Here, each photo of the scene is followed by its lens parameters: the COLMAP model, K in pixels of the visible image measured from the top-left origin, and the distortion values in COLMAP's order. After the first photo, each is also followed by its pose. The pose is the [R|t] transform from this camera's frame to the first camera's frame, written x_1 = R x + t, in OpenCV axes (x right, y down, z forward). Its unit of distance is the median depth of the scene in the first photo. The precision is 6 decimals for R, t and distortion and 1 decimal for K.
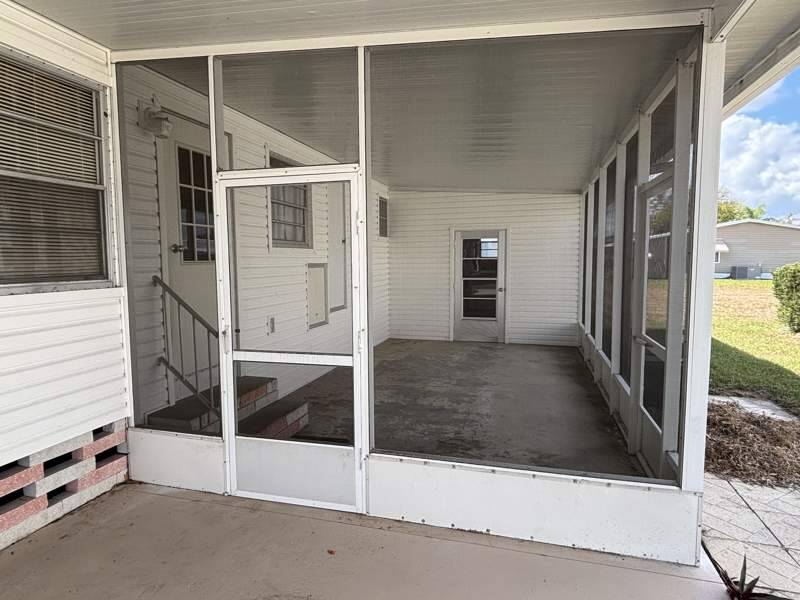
lens RADIAL K [[467.6, 0, 400.0], [0, 467.6, 300.0], [0, 0, 1]] dist [-0.015393, -0.001539]
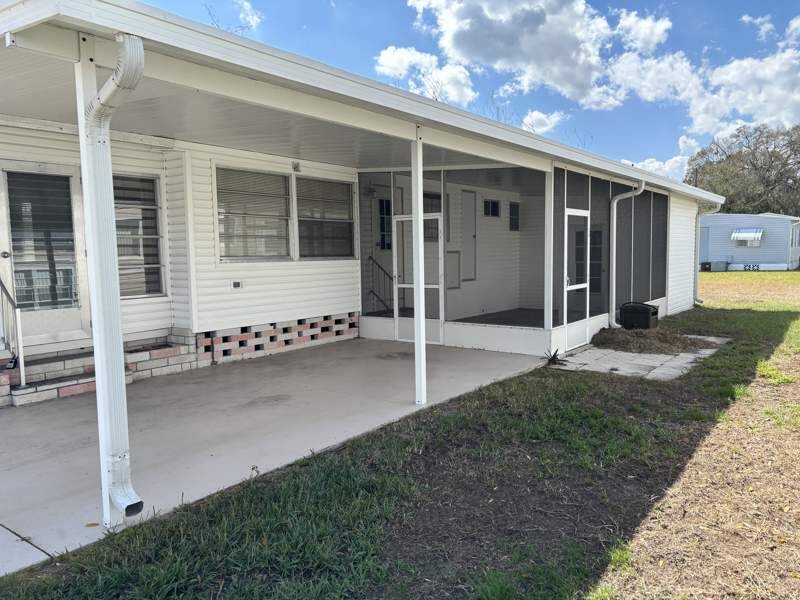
lens RADIAL K [[598.7, 0, 400.0], [0, 598.7, 300.0], [0, 0, 1]] dist [0.022471, -0.003672]
pose [[0.924956, 0.018354, -0.379630, 0.870230], [-0.020278, 0.999794, -0.001070, 0.193072], [0.379532, 0.008688, 0.925138, -1.966707]]
